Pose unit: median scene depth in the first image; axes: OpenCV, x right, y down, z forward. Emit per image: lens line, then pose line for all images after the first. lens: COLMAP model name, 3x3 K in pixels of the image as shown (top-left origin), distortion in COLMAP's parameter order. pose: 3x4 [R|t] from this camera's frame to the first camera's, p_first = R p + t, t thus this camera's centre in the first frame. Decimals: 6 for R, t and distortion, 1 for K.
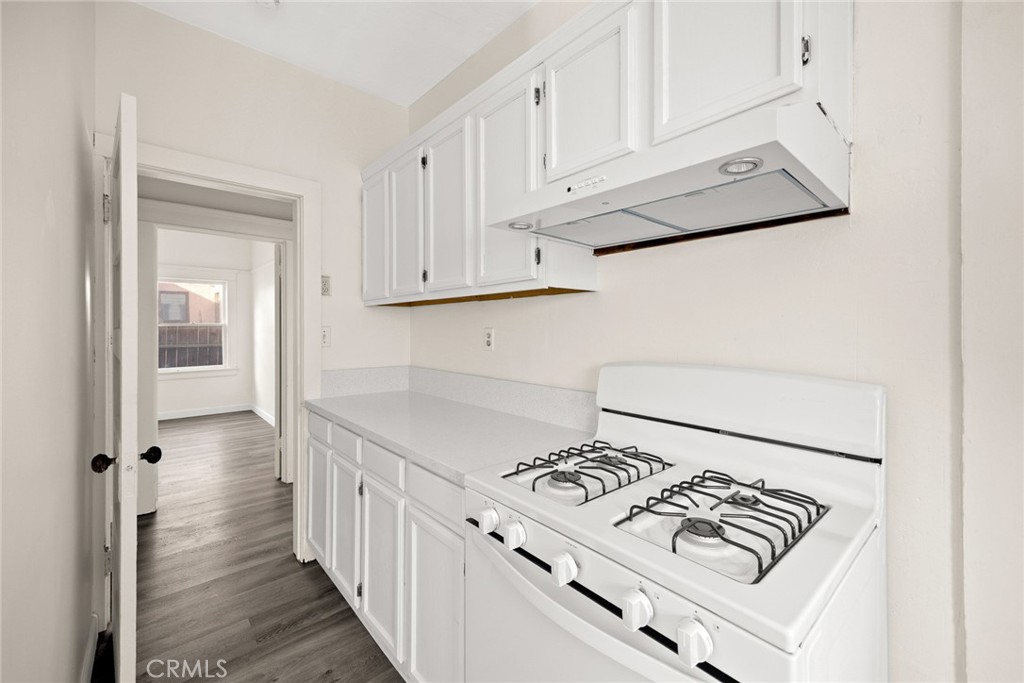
lens RADIAL K [[413.1, 0, 513.8], [0, 413.1, 330.7], [0, 0, 1]] dist [-0.000418, 0.000060]
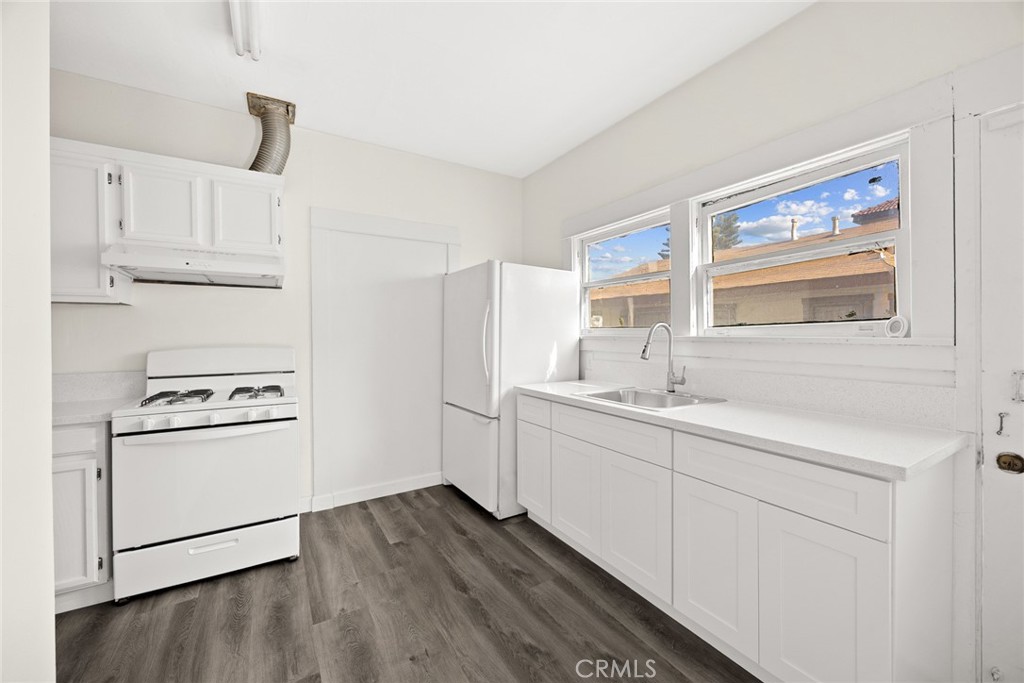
lens RADIAL K [[413.1, 0, 515.4], [0, 413.1, 335.3], [0, 0, 1]] dist [-0.000418, 0.000060]
pose [[0.182170, -0.008755, 0.983228, -1.229321], [0.013881, 0.999884, 0.006331, 0.032519], [-0.983169, 0.012494, 0.182271, -0.794493]]
